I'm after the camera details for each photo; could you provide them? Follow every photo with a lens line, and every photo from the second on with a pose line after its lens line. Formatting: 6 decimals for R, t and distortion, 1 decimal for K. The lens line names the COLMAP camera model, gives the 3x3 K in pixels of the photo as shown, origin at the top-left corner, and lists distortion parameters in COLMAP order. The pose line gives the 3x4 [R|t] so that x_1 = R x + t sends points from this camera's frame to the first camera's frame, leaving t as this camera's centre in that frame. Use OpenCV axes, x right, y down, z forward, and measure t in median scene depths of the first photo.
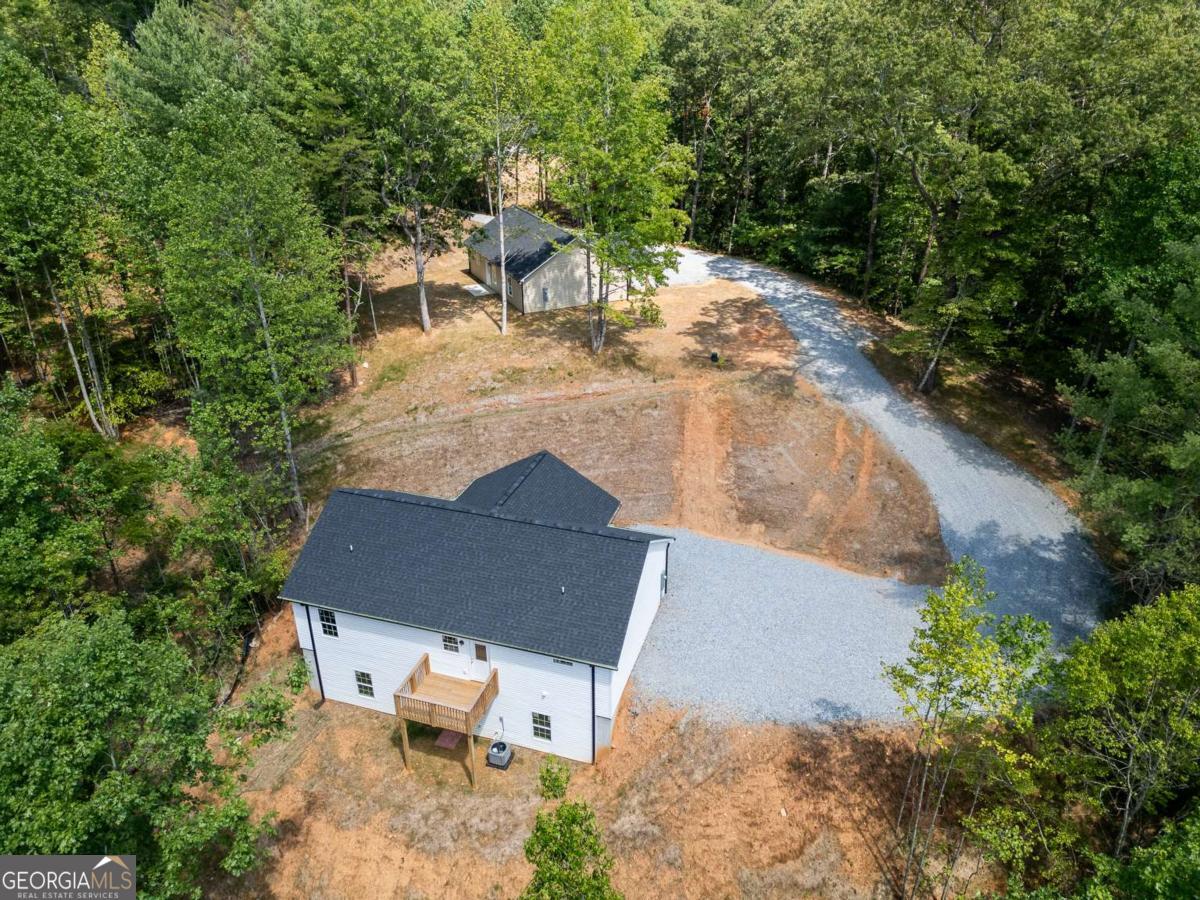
lens RADIAL K [[846.5, 0, 603.1], [0, 846.5, 442.9], [0, 0, 1]] dist [0.080178, -0.080157]
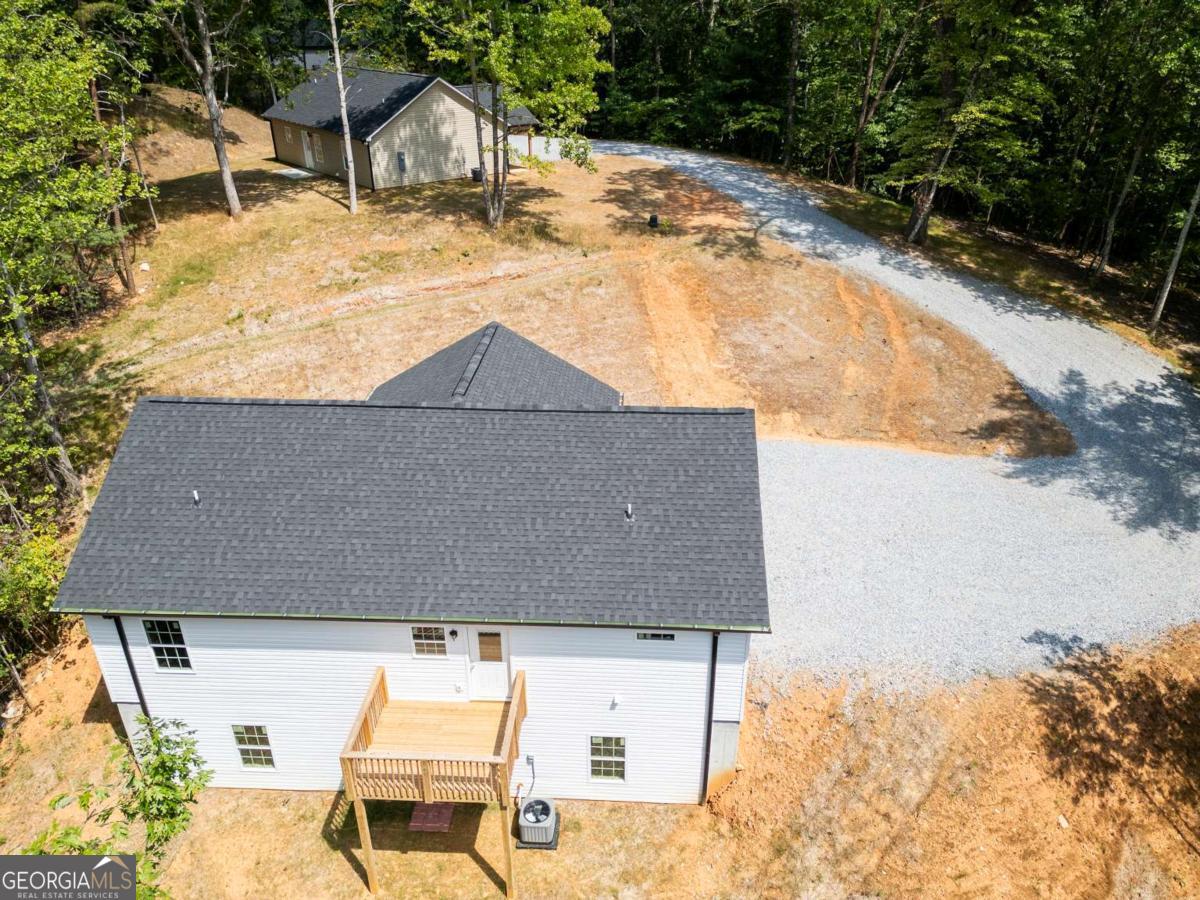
lens RADIAL K [[846.5, 0, 604.3], [0, 846.5, 447.5], [0, 0, 1]] dist [0.080178, -0.080157]
pose [[0.965718, -0.118982, 0.230721, -0.128126], [0.113439, 0.992849, 0.037194, 0.076645], [-0.233496, -0.009746, 0.972309, 0.324205]]
